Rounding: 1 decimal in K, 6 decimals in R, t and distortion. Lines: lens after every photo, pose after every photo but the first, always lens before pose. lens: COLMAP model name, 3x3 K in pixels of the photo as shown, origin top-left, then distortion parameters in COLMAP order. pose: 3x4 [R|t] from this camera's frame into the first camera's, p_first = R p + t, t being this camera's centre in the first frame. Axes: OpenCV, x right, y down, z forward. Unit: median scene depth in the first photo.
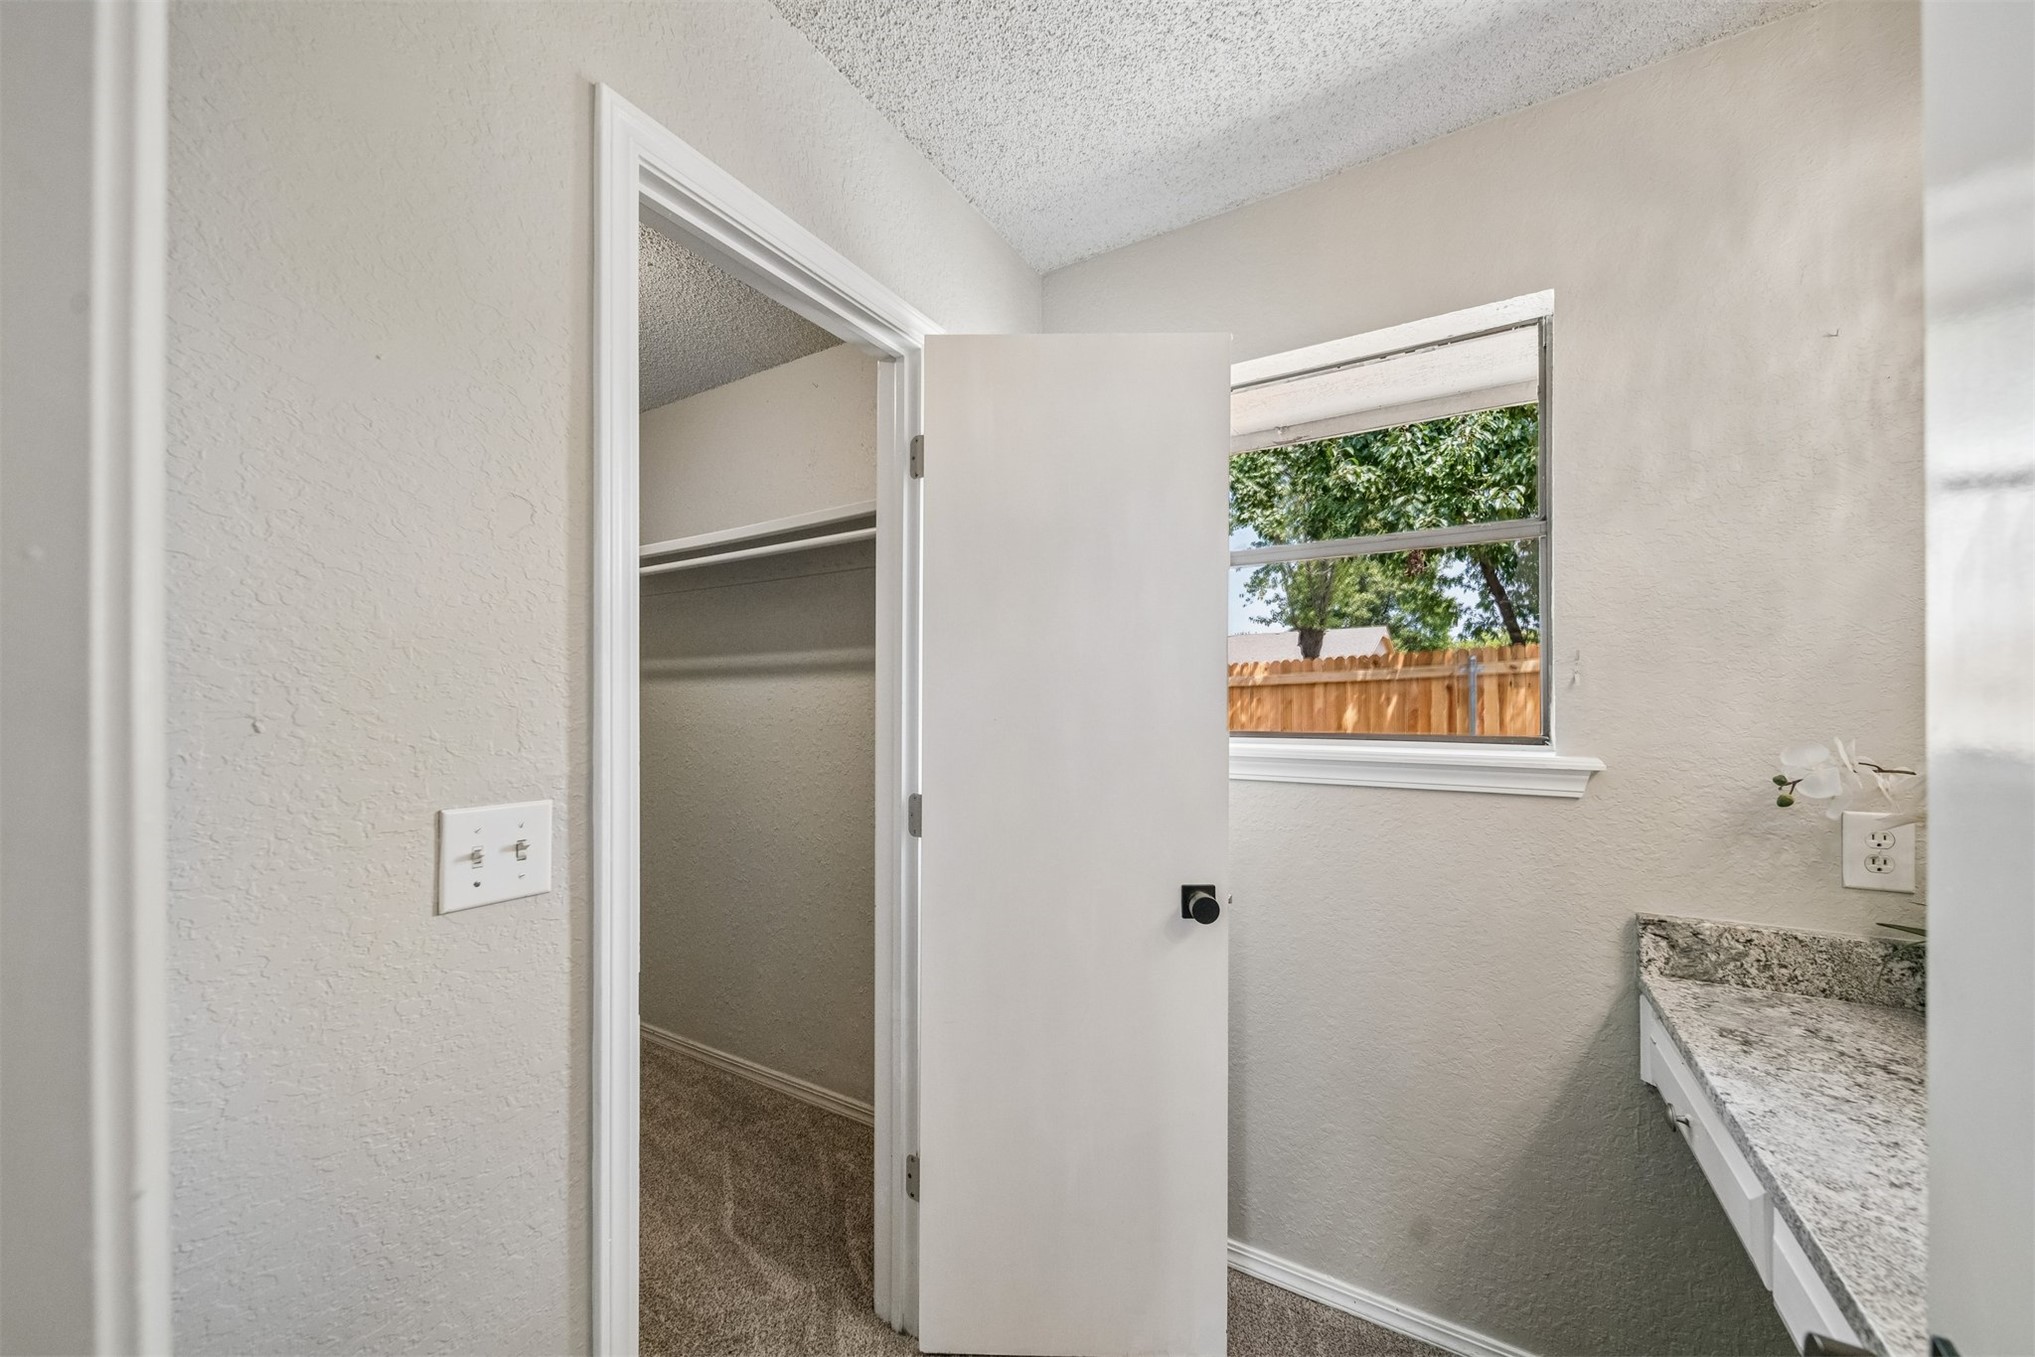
lens RADIAL K [[722.1, 0, 1029.8], [0, 722.1, 692.2], [0, 0, 1]] dist [0.002740, -0.000093]
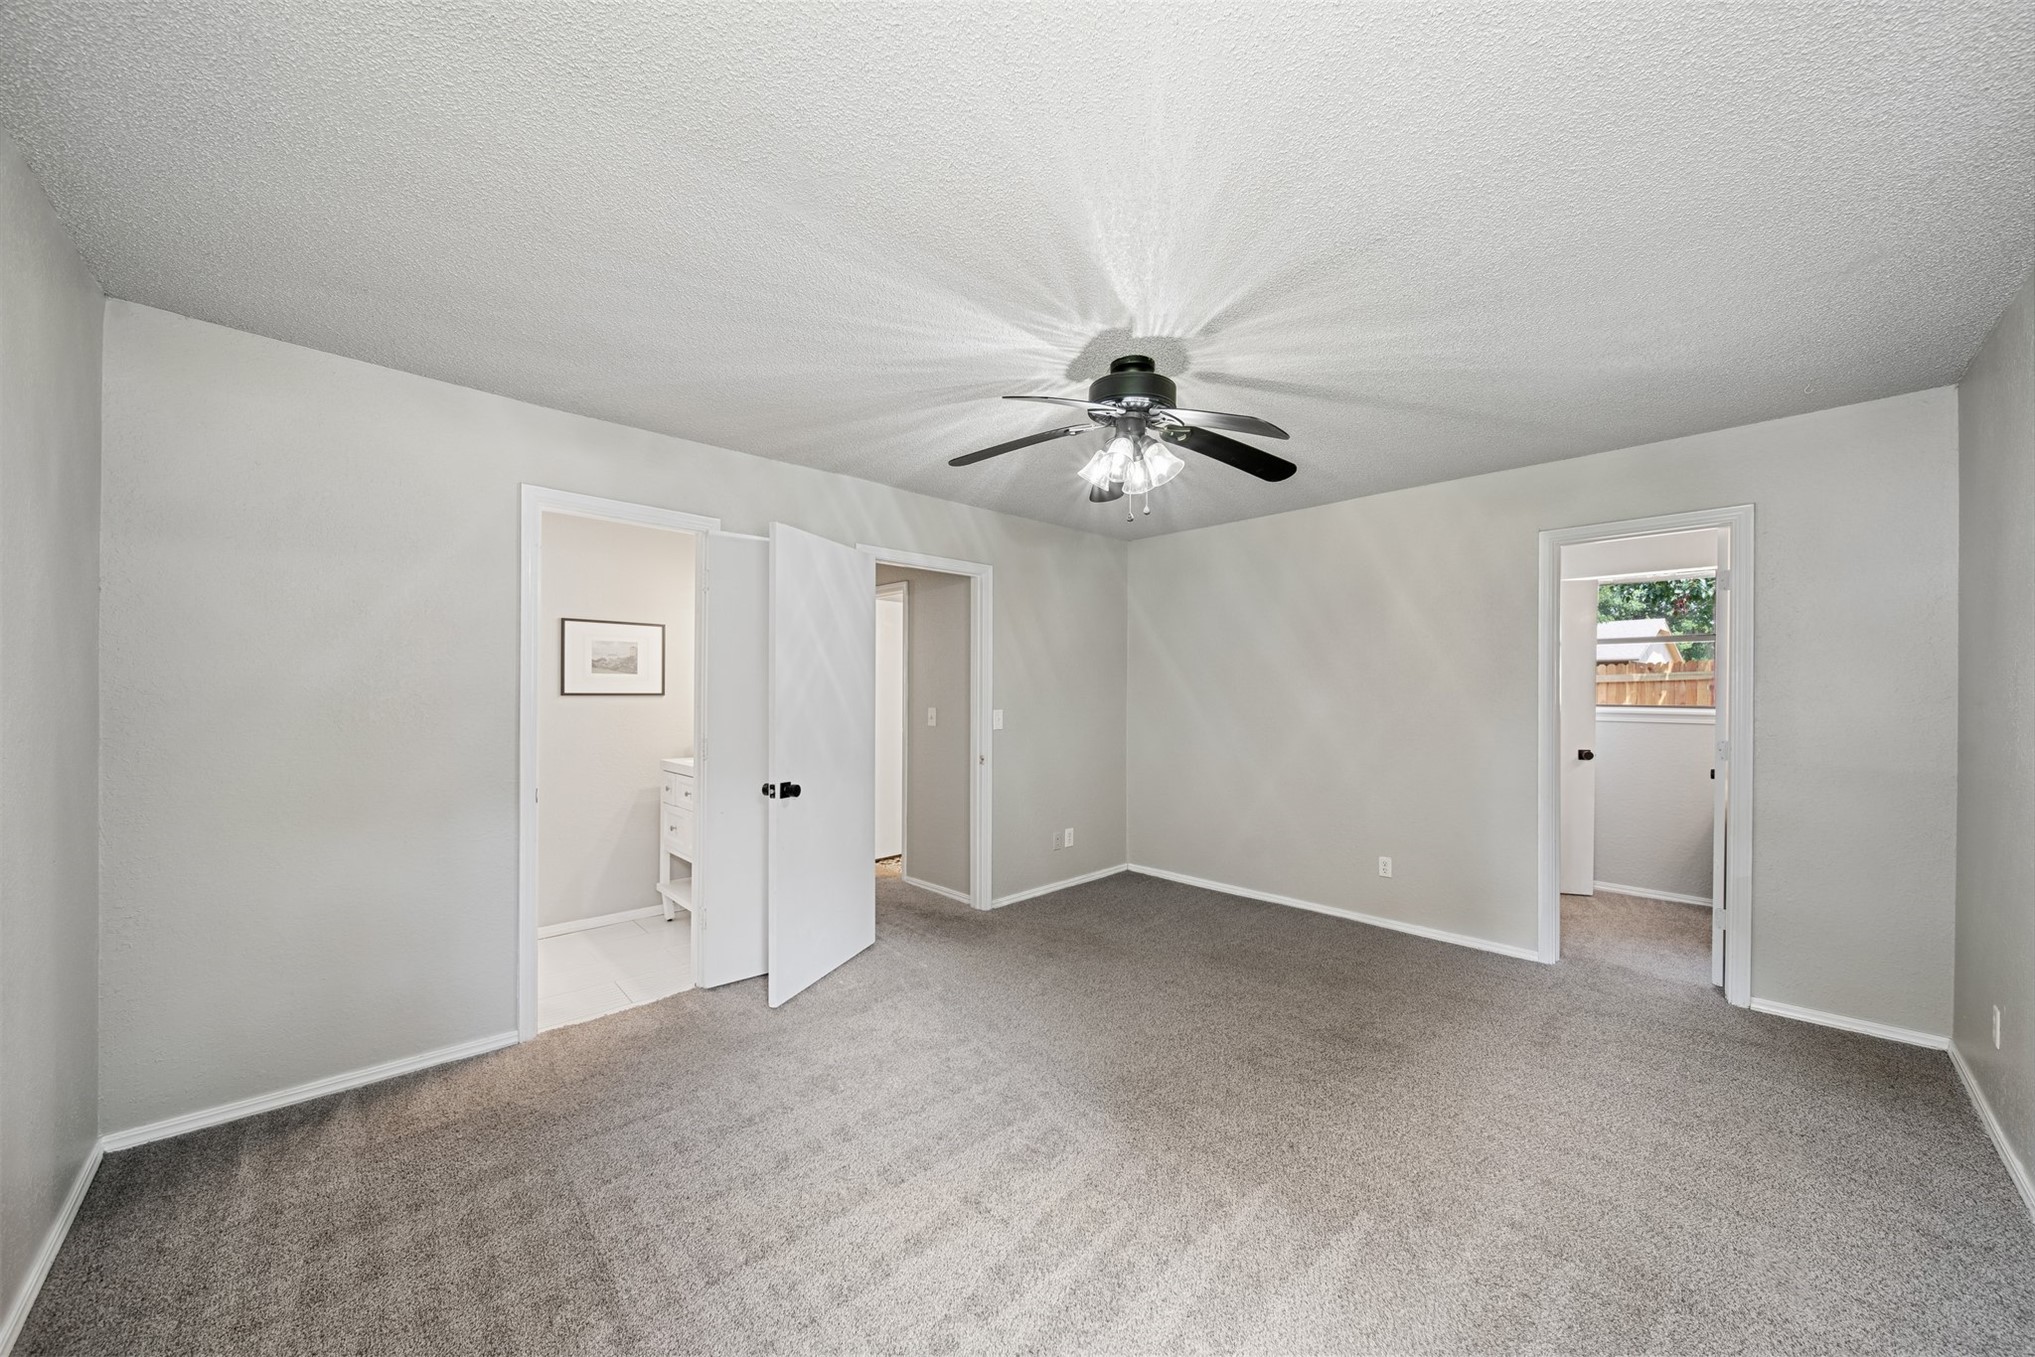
lens RADIAL K [[722.1, 0, 1029.8], [0, 722.1, 692.2], [0, 0, 1]] dist [0.002740, -0.000093]
pose [[0.965861, 0.008045, -0.258937, -0.631020], [-0.004976, 0.999909, 0.012505, -0.012542], [0.259014, -0.010790, 0.965813, -1.319311]]
